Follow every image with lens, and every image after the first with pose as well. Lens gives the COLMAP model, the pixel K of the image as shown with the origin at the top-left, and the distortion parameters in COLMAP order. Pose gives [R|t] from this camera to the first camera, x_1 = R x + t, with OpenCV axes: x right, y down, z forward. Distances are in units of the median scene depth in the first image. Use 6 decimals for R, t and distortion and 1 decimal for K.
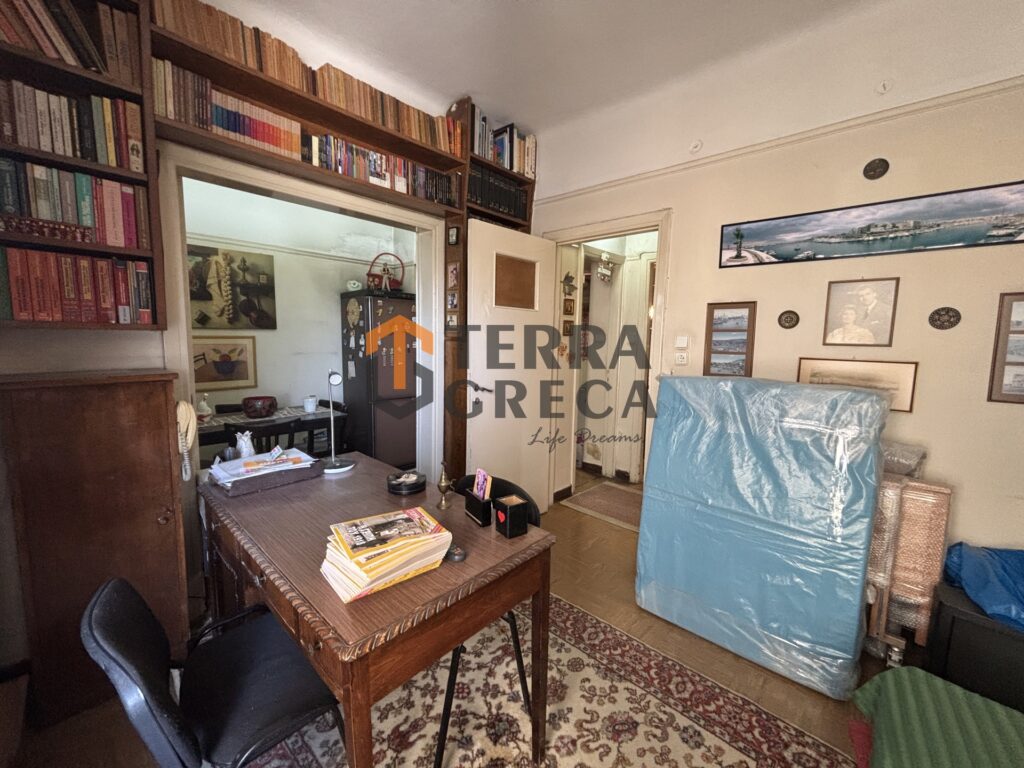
lens RADIAL K [[415.8, 0, 507.1], [0, 415.8, 379.9], [0, 0, 1]] dist [-0.000066, 0.000851]
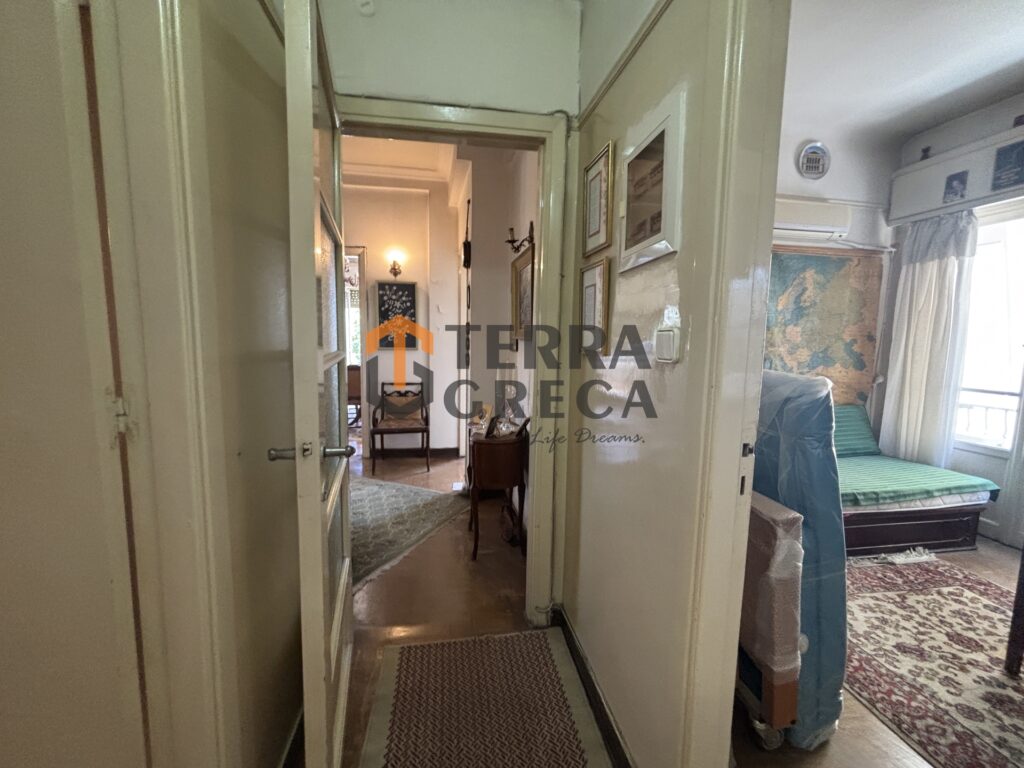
lens RADIAL K [[415.8, 0, 513.0], [0, 415.8, 378.5], [0, 0, 1]] dist [-0.000066, 0.000851]
pose [[-0.792492, -0.096698, 0.602168, 0.358665], [0.028458, 0.980412, 0.194891, -0.134527], [-0.609218, 0.171586, -0.774217, 1.654308]]
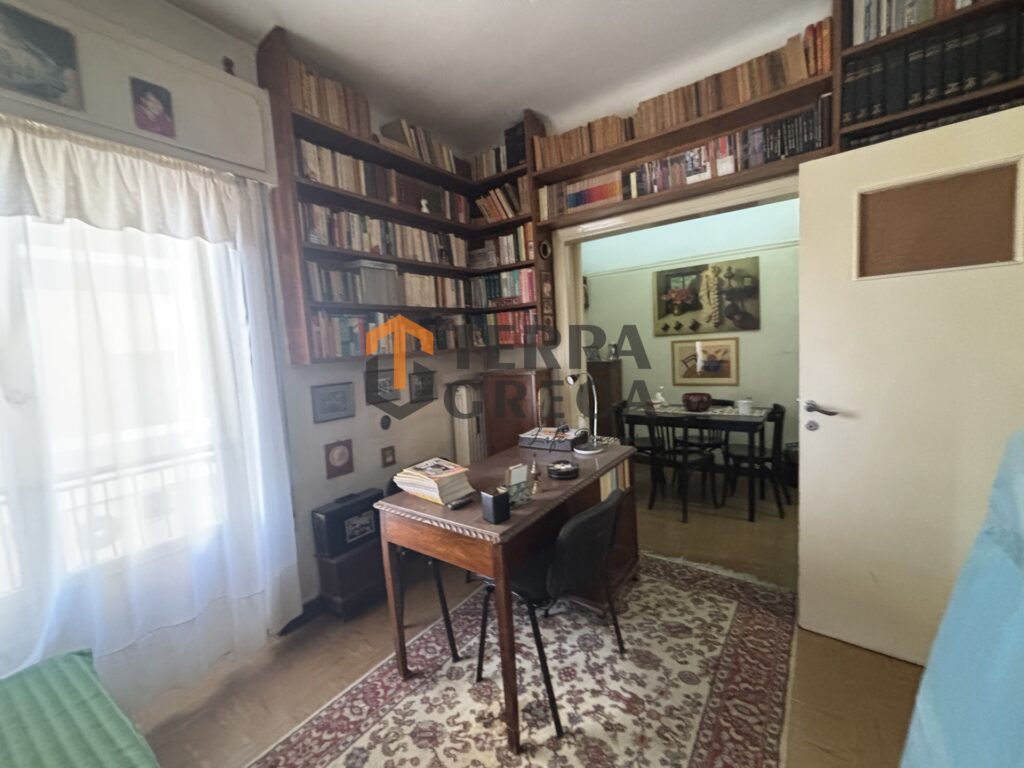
lens RADIAL K [[415.8, 0, 510.3], [0, 415.8, 378.9], [0, 0, 1]] dist [-0.000066, 0.000851]
pose [[0.116188, 0.055128, -0.991696, 0.651846], [-0.041515, 0.997855, 0.050606, -0.047899], [0.992359, 0.035291, 0.118227, 0.506069]]
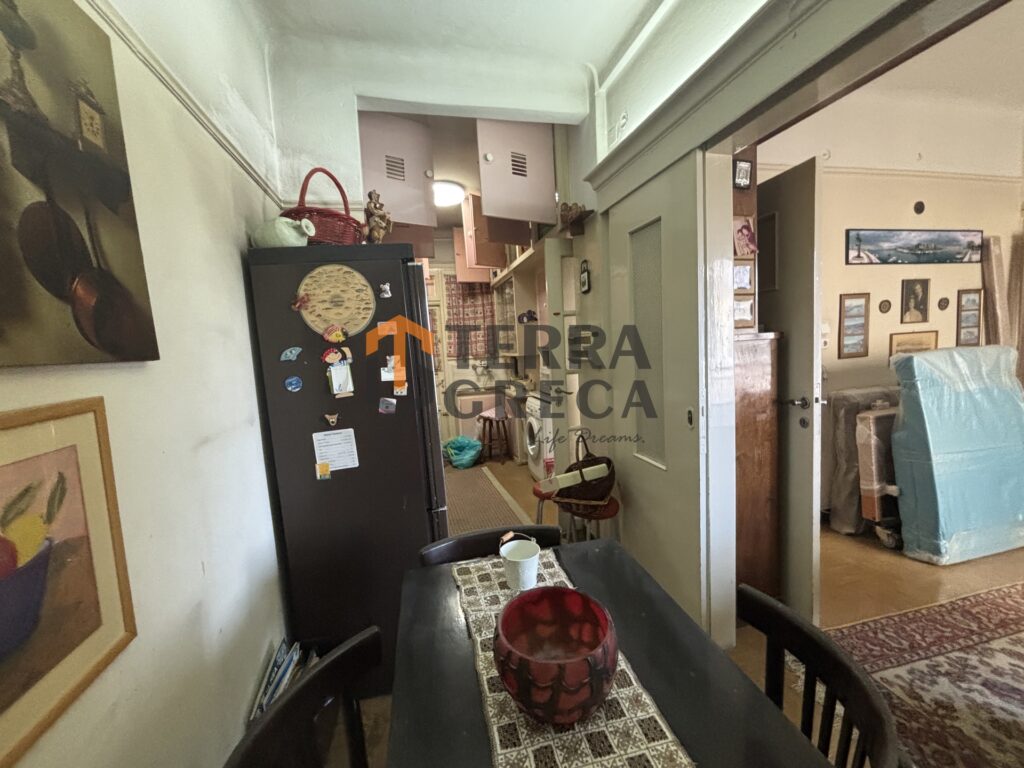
lens RADIAL K [[415.8, 0, 506.1], [0, 415.8, 382.4], [0, 0, 1]] dist [-0.000066, 0.000851]
pose [[0.556151, -0.129186, 0.820979, -1.113361], [0.155778, 0.986541, 0.049710, -0.155109], [-0.816351, 0.100244, 0.568790, 1.217135]]
